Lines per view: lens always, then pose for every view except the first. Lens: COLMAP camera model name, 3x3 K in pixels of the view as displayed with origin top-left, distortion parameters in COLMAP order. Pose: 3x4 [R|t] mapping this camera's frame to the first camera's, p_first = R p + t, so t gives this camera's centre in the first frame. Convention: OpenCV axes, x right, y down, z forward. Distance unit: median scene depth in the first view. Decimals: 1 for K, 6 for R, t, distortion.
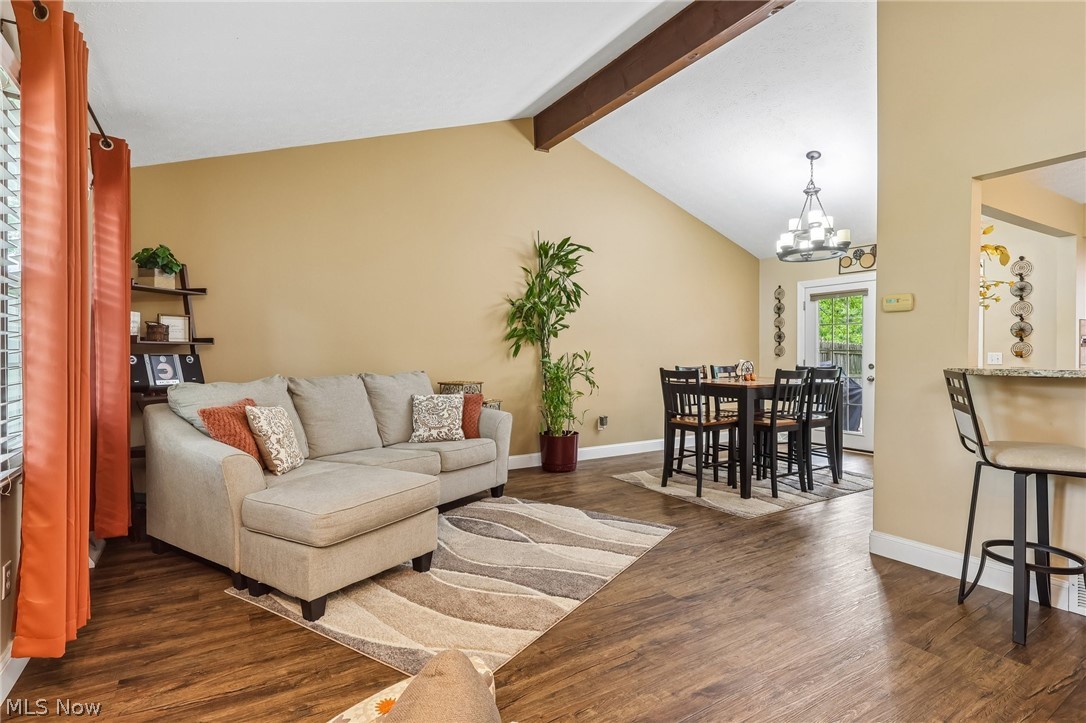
lens RADIAL K [[552.4, 0, 545.0], [0, 552.4, 354.2], [0, 0, 1]] dist [0.001656, 0.000346]
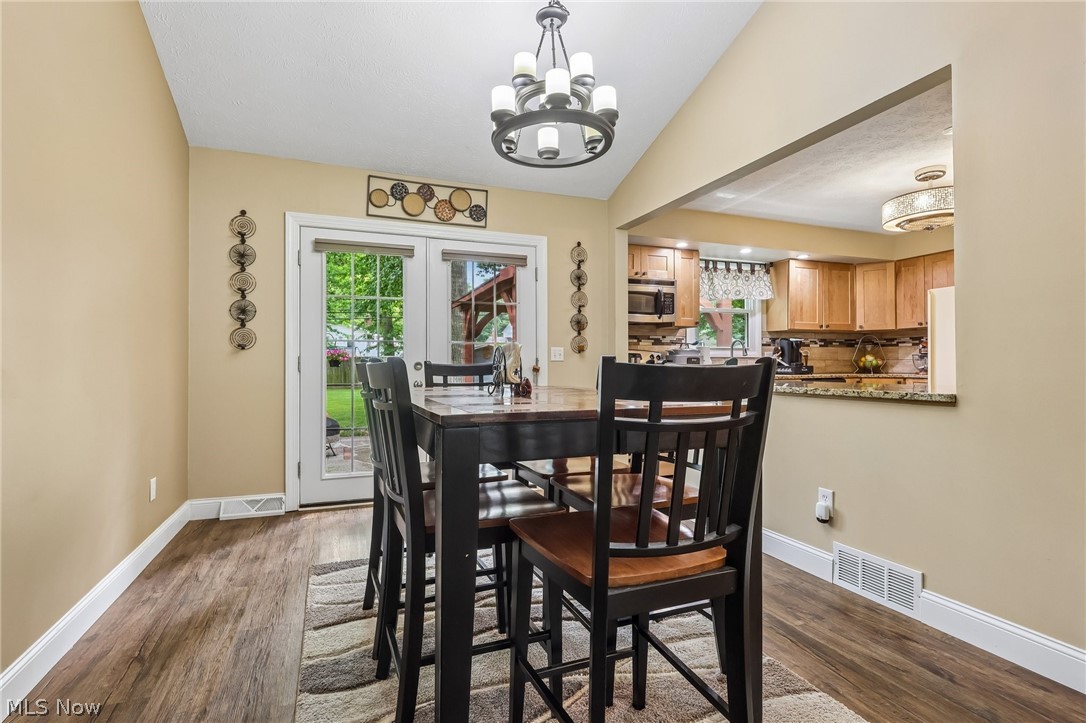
lens RADIAL K [[523.6, 0, 543.0], [0, 523.6, 361.5], [0, 0, 1]] dist [0.000193, 0.000054]
pose [[0.182289, 0.007294, 0.983218, 0.002545], [0.000998, 0.999971, -0.007603, 0.024770], [-0.983244, 0.002368, 0.182277, 0.833458]]
